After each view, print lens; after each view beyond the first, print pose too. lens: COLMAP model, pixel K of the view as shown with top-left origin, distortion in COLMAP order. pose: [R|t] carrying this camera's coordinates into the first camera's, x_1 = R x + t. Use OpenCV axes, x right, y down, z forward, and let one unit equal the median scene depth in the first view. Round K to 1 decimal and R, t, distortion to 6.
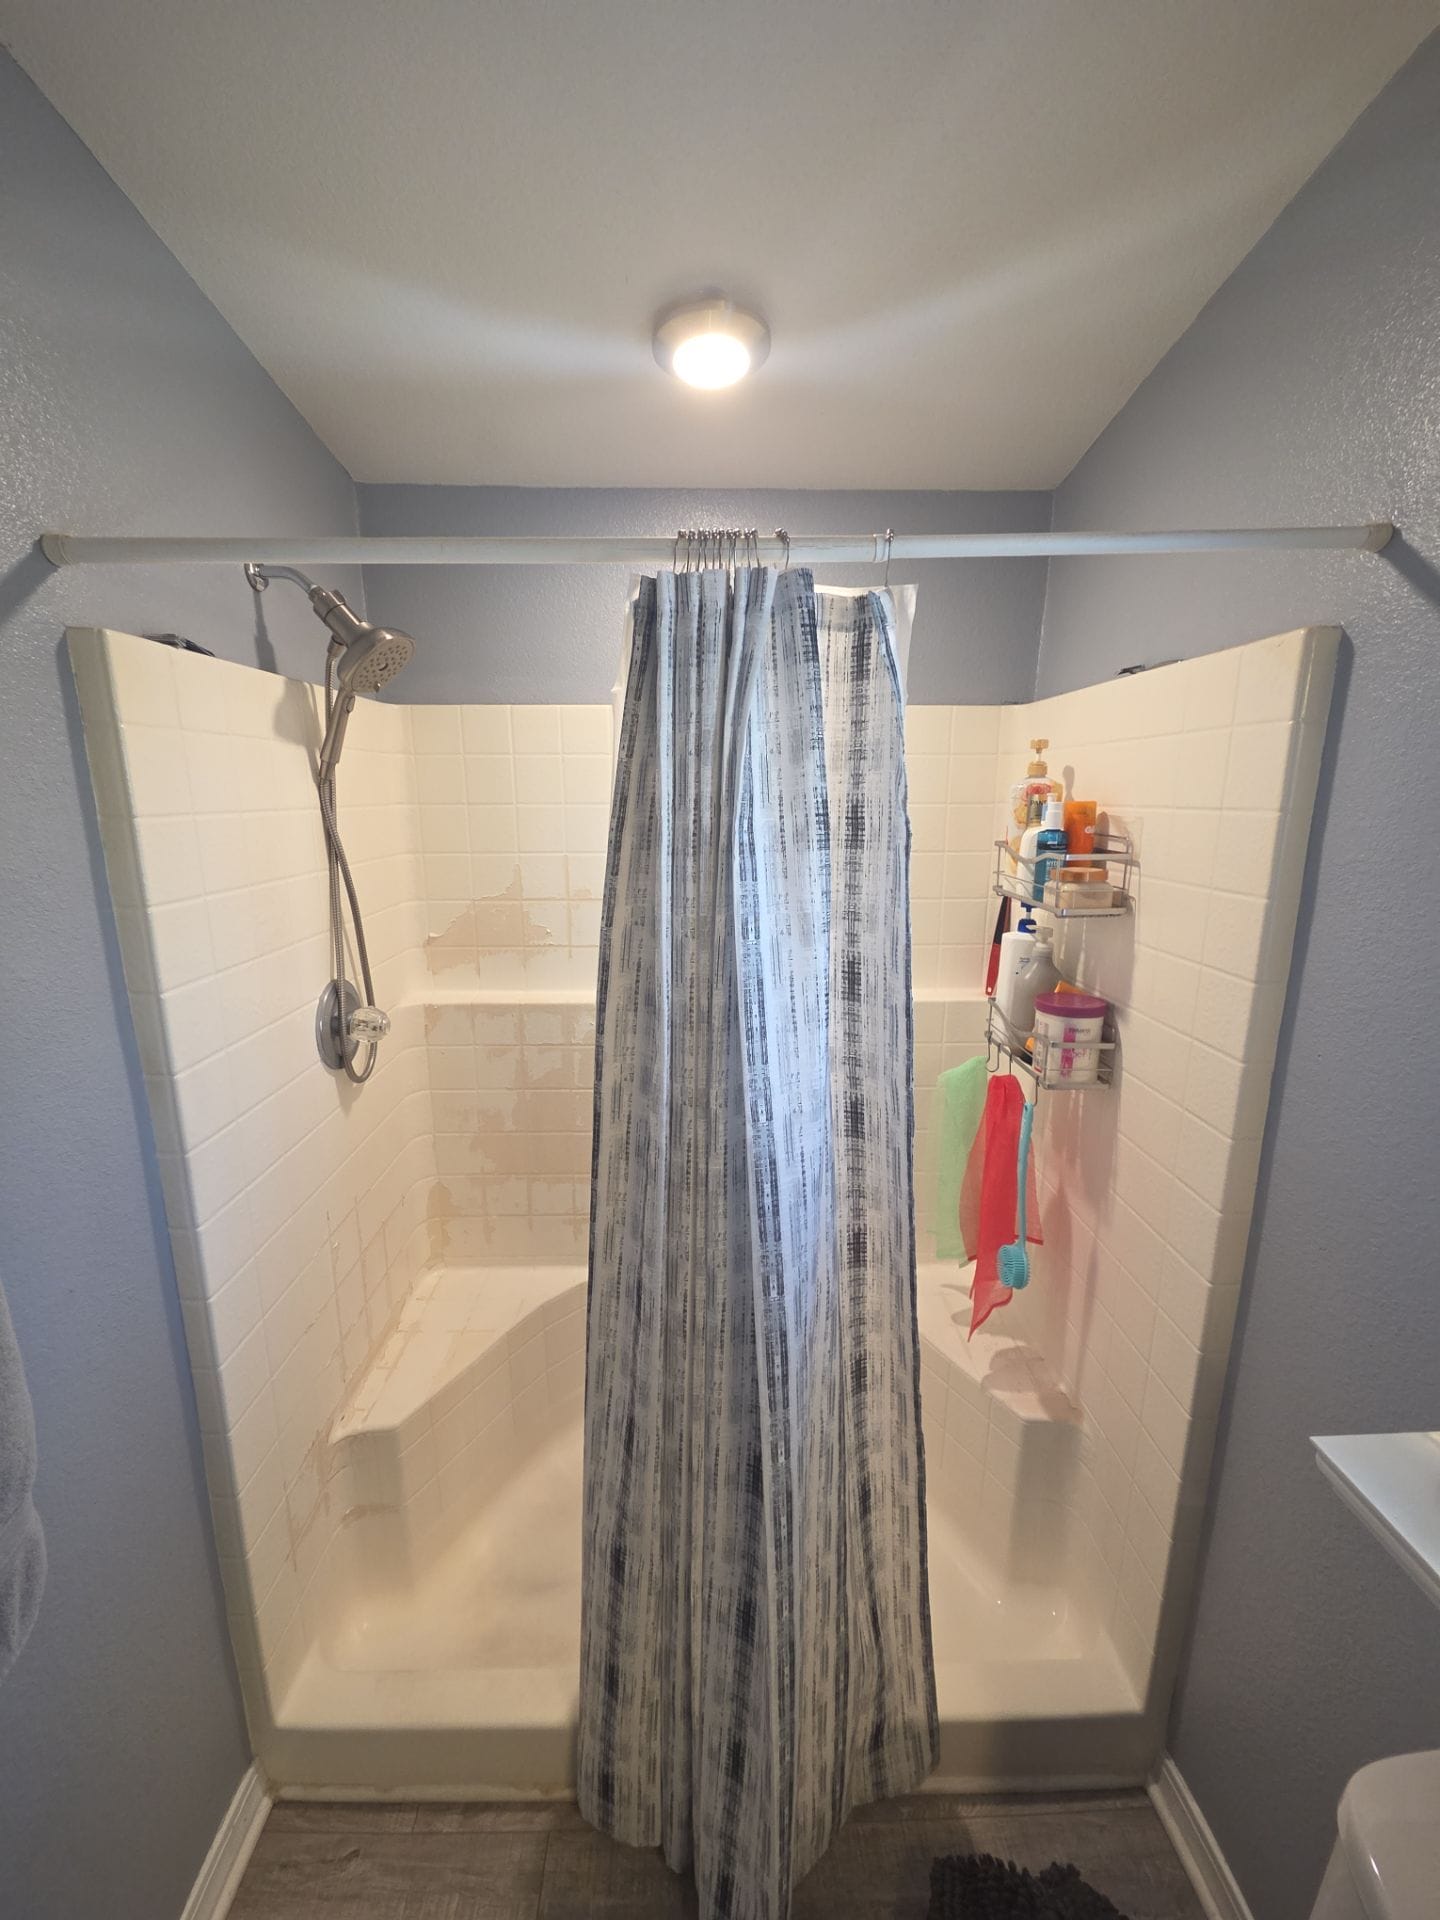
lens RADIAL K [[781.8, 0, 714.6], [0, 781.8, 951.9], [0, 0, 1]] dist [0.000435, -0.012188]
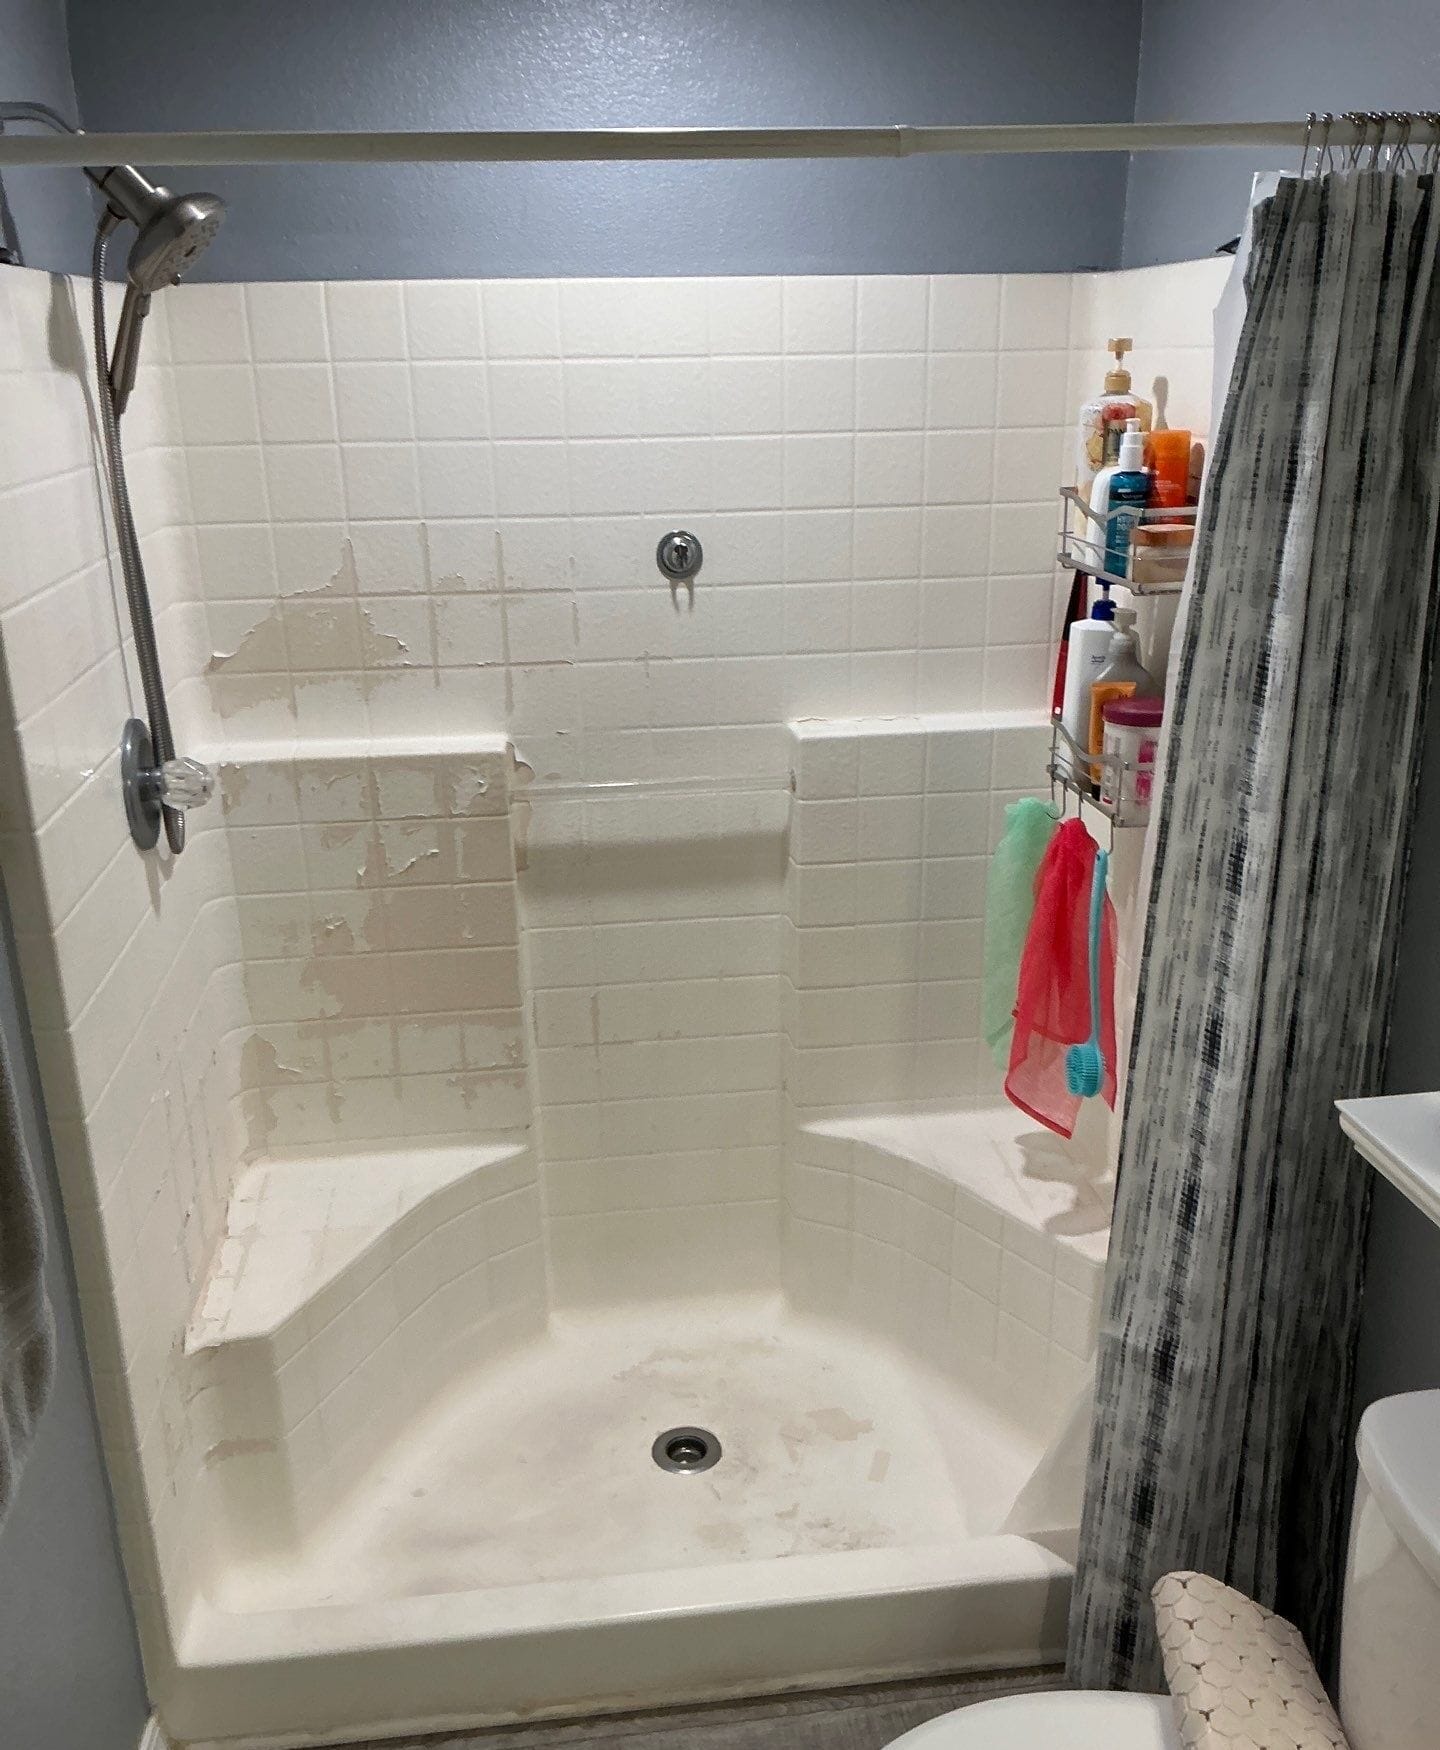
lens RADIAL K [[1611.0, 0, 720.1], [0, 1611.0, 981.2], [0, 0, 1]] dist [0.121149, -0.256285]
pose [[0.993764, -0.053903, 0.097613, -0.118208], [0.036489, 0.984400, 0.172120, 0.033147], [-0.105368, -0.167485, 0.980228, -0.501974]]
